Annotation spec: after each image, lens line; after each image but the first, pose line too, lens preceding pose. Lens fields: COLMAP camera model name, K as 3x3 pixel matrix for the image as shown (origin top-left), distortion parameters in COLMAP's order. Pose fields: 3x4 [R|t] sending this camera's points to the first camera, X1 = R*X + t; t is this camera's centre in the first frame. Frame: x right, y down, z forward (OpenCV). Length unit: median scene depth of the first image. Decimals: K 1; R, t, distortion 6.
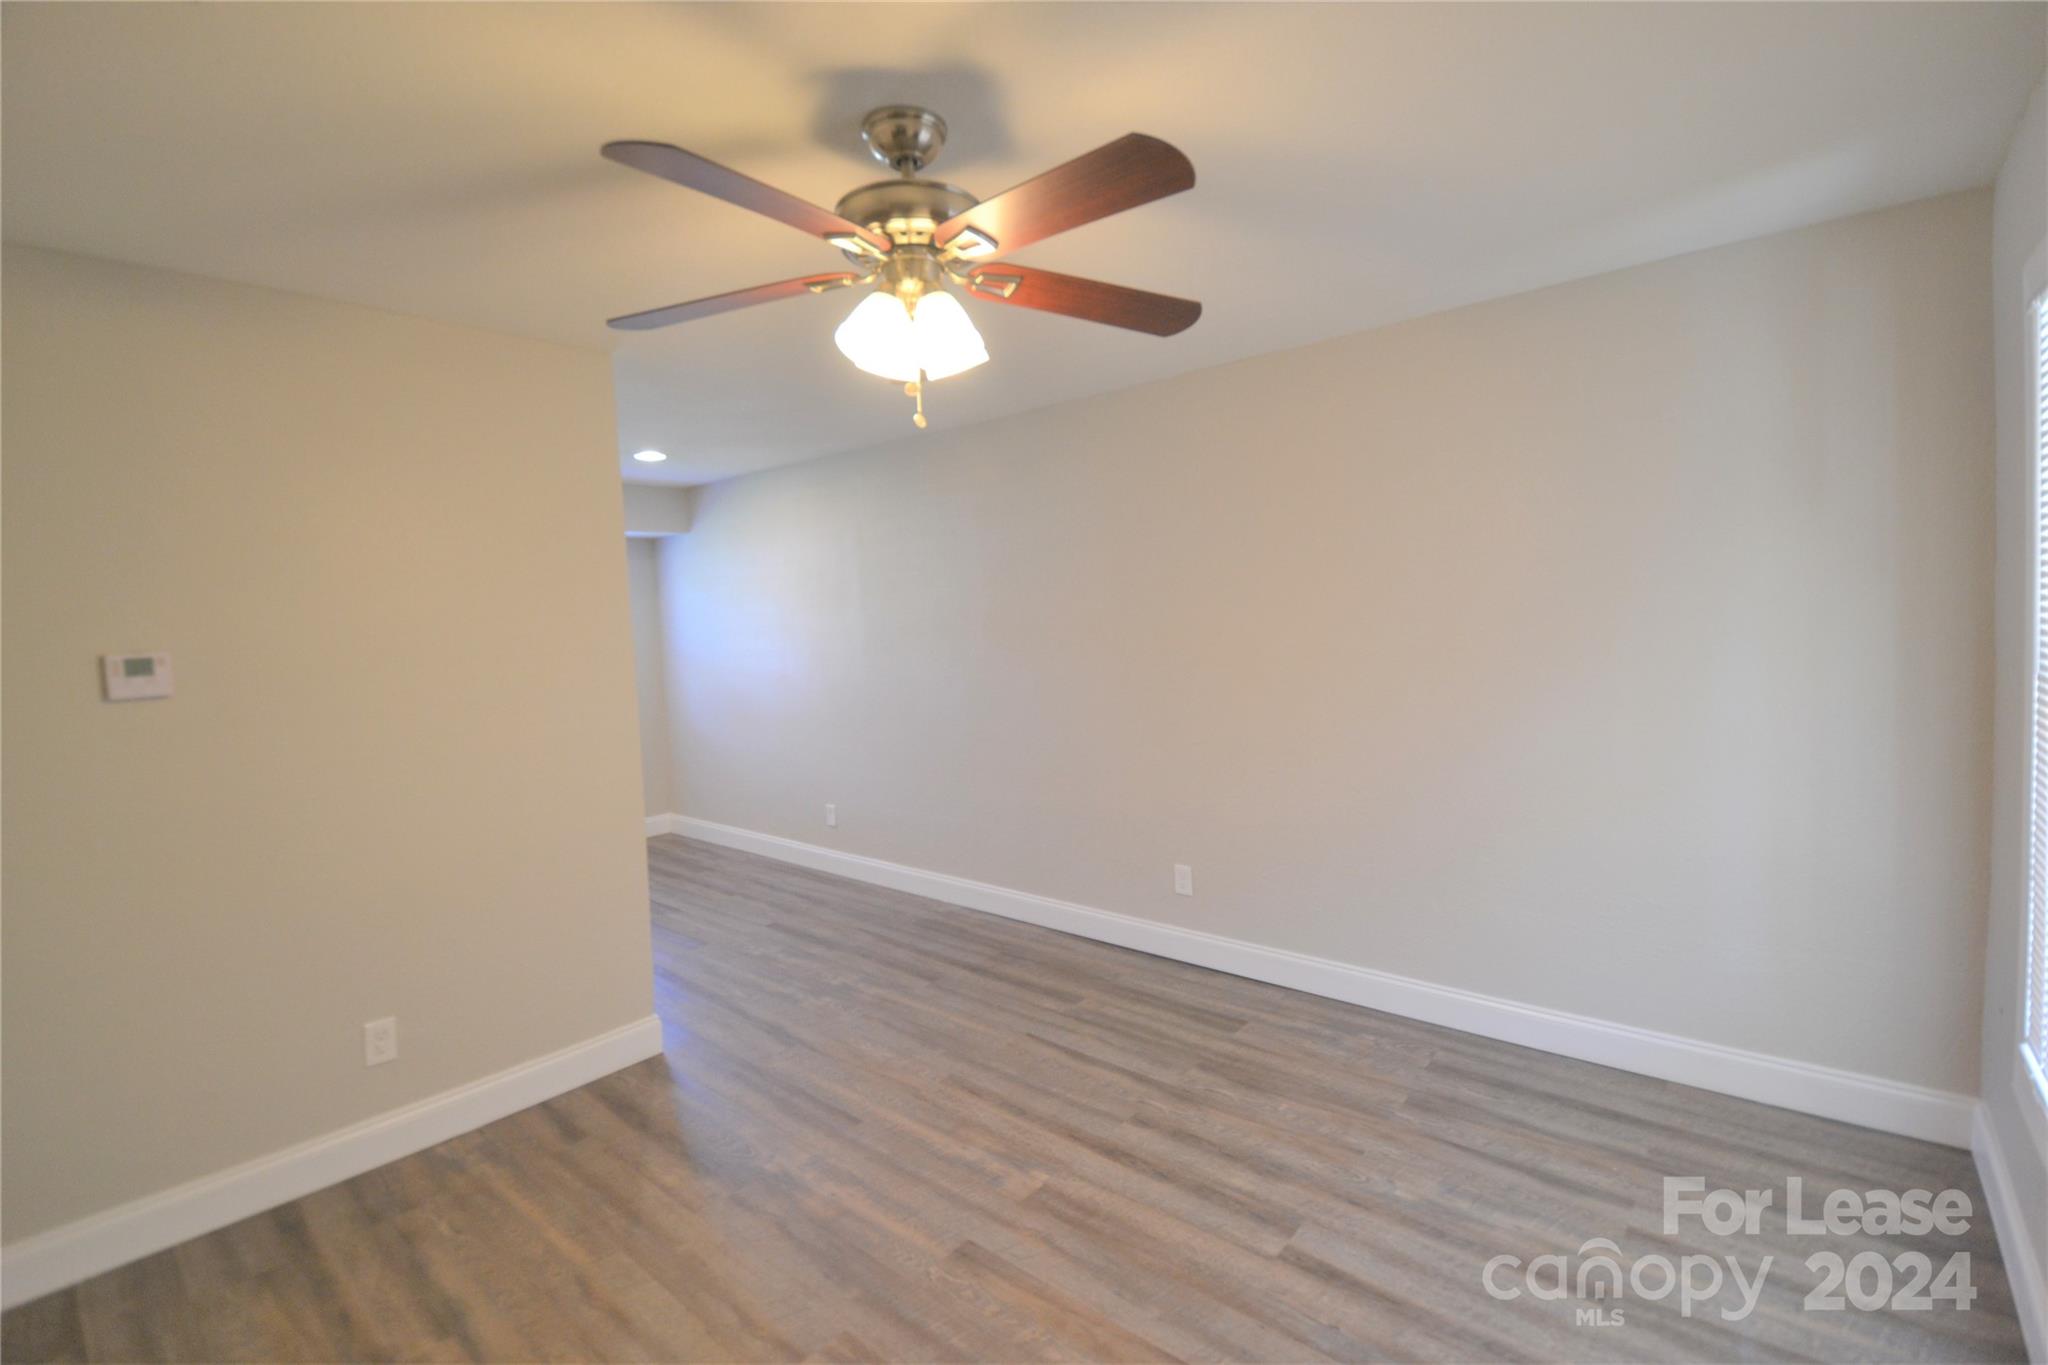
lens RADIAL K [[909.8, 0, 1037.8], [0, 909.8, 660.7], [0, 0, 1]] dist [0.003667, -0.013518]
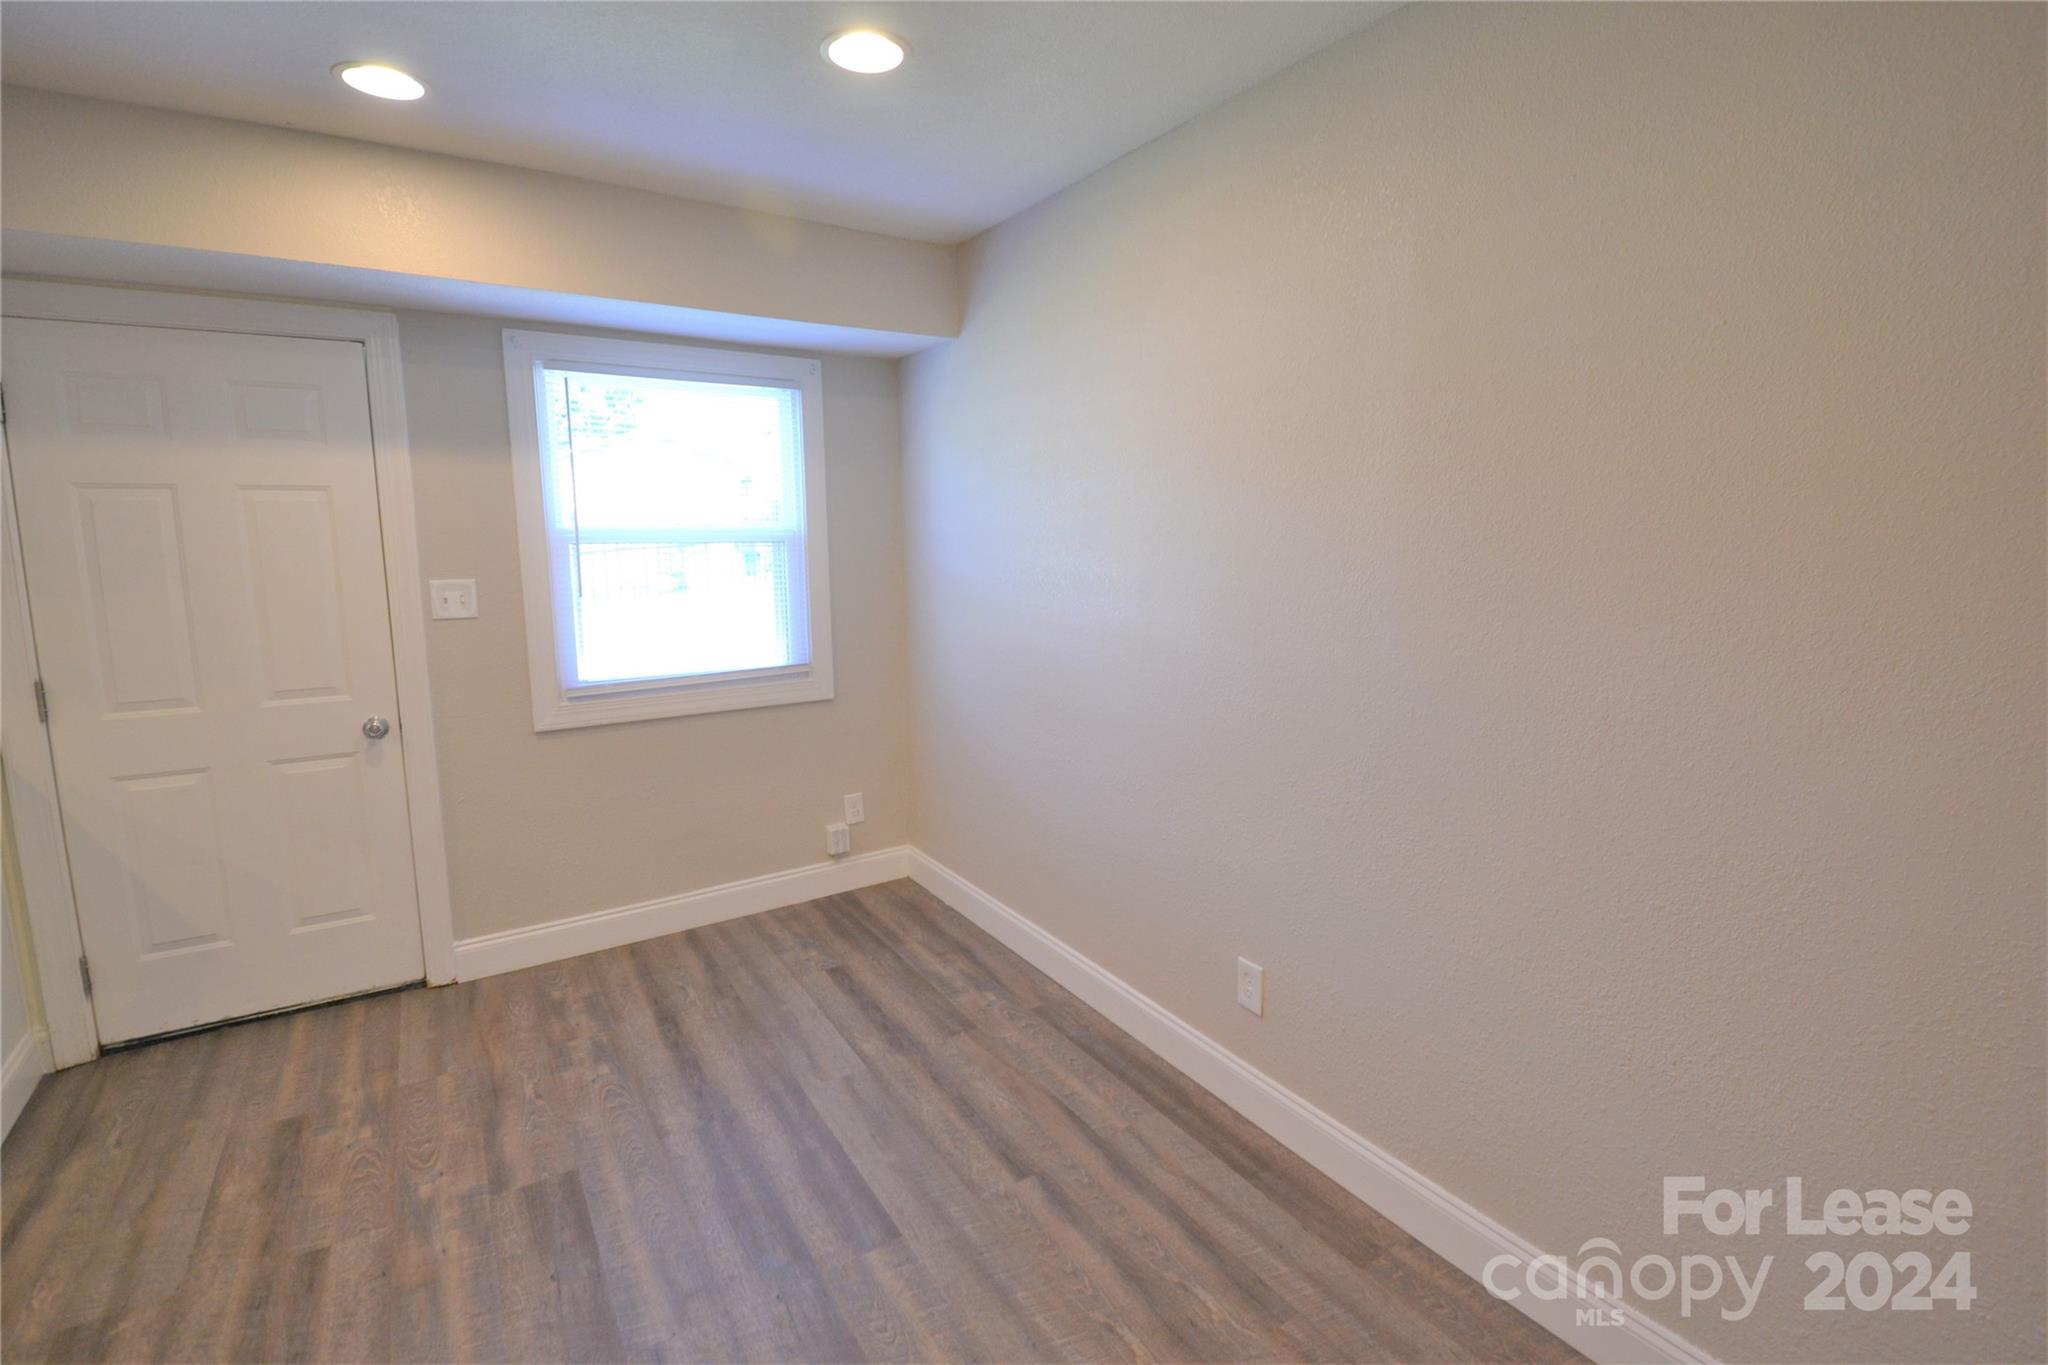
lens RADIAL K [[909.8, 0, 1031.2], [0, 909.8, 661.8], [0, 0, 1]] dist [0.003667, -0.013518]
pose [[0.959811, 0.073565, -0.270833, -0.387737], [-0.046384, 0.993344, 0.105435, -0.030077], [0.276786, -0.088636, 0.956835, 1.025894]]
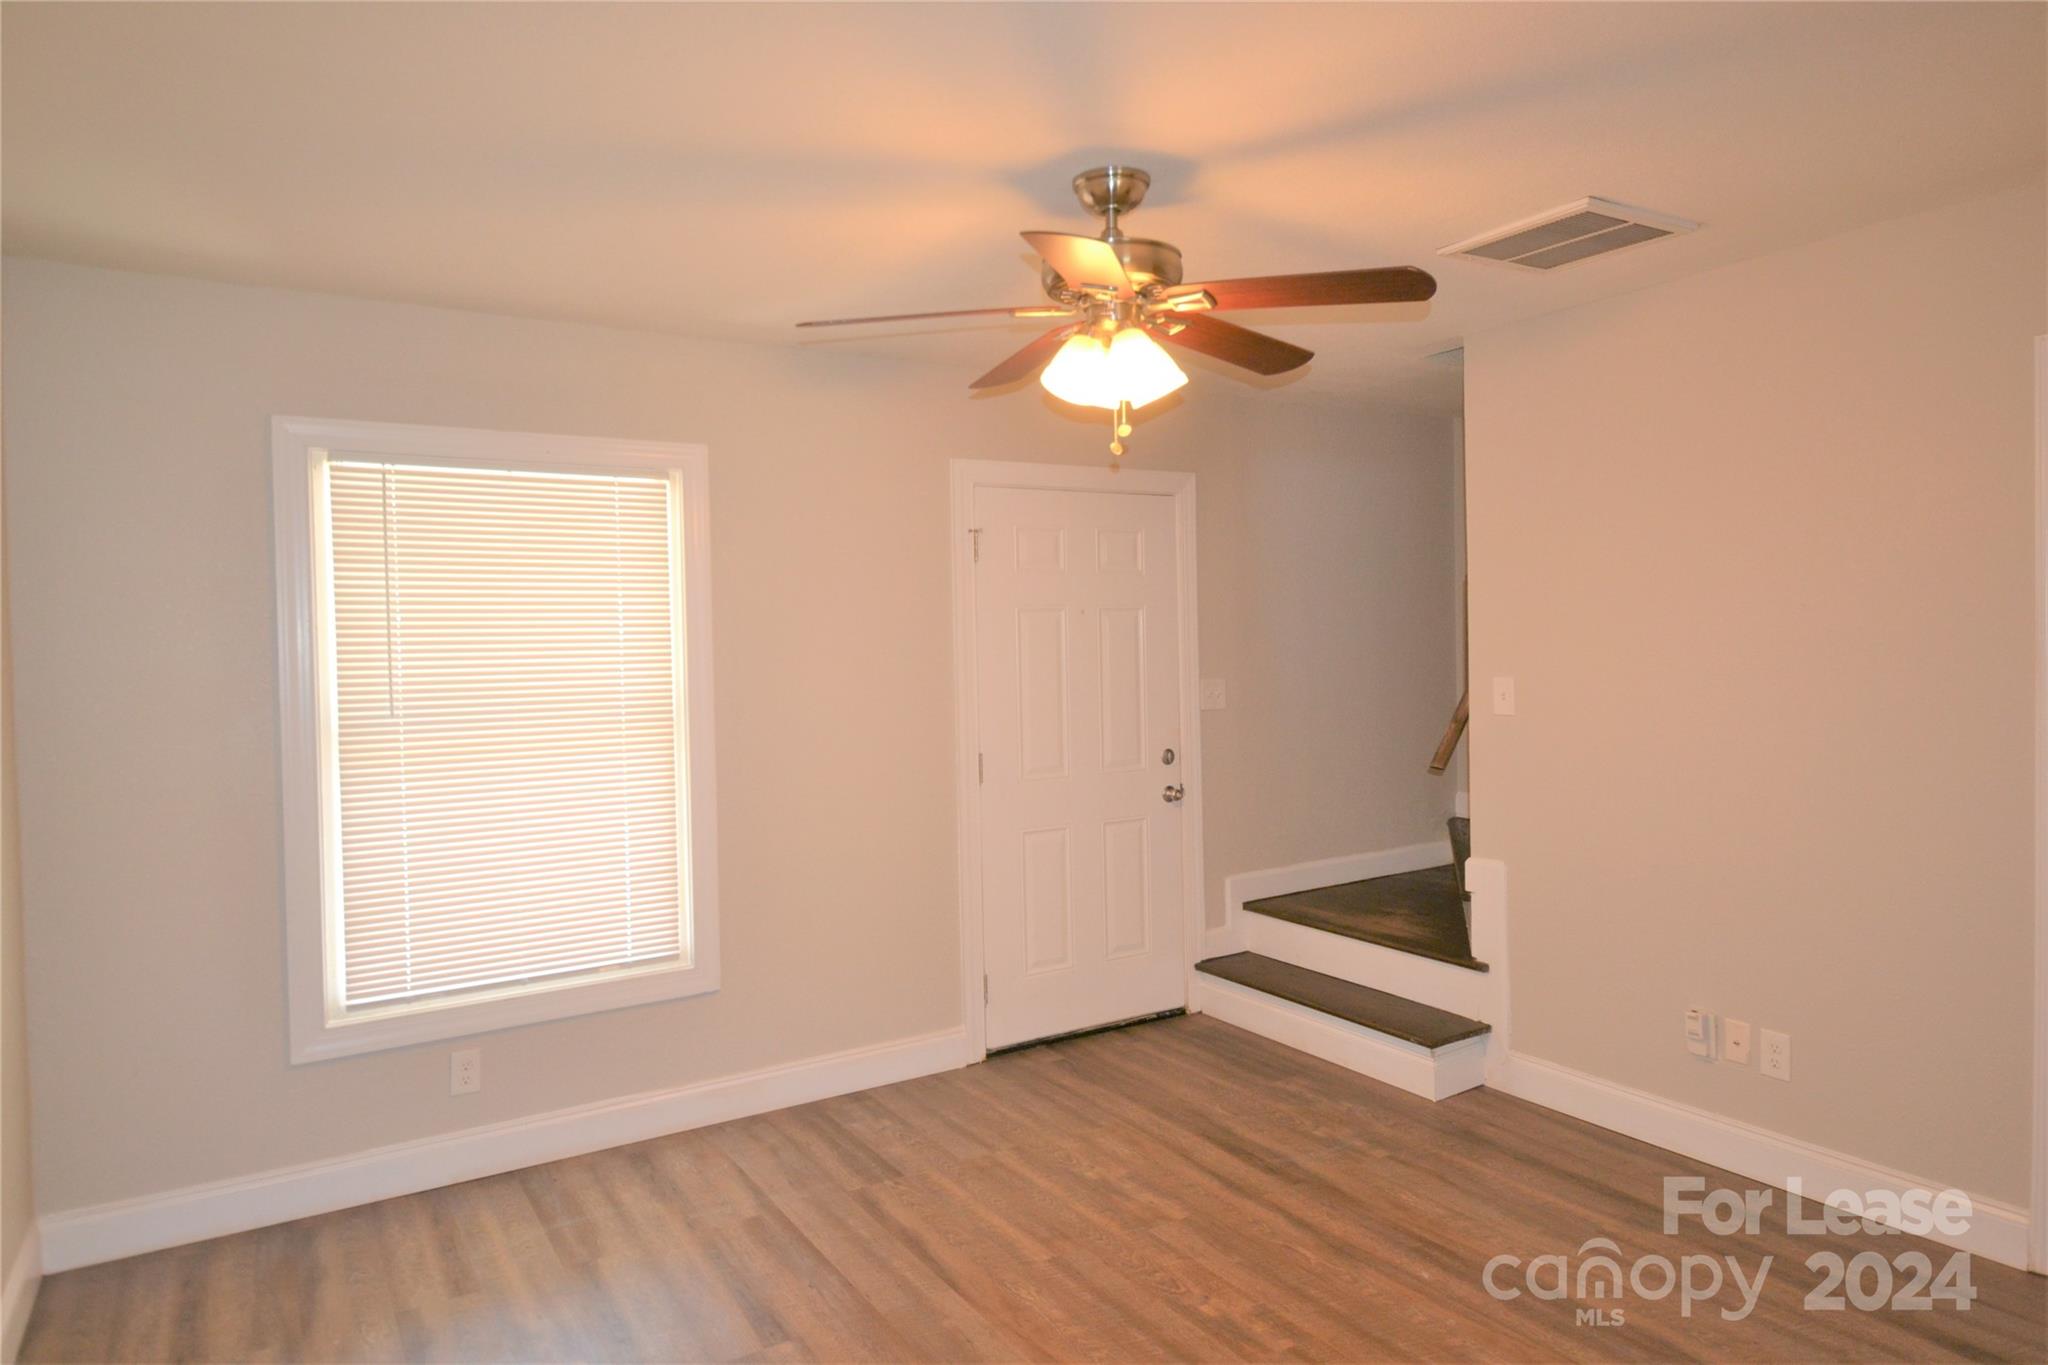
lens RADIAL K [[1239.6, 0, 1051.0], [0, 1239.6, 665.0], [0, 0, 1]] dist [0.006876, -0.004432]
pose [[-0.952634, 0.054985, 0.299106, -0.275519], [0.073427, 0.996008, 0.050763, -0.051651], [-0.295121, 0.070321, -0.952869, 1.402524]]
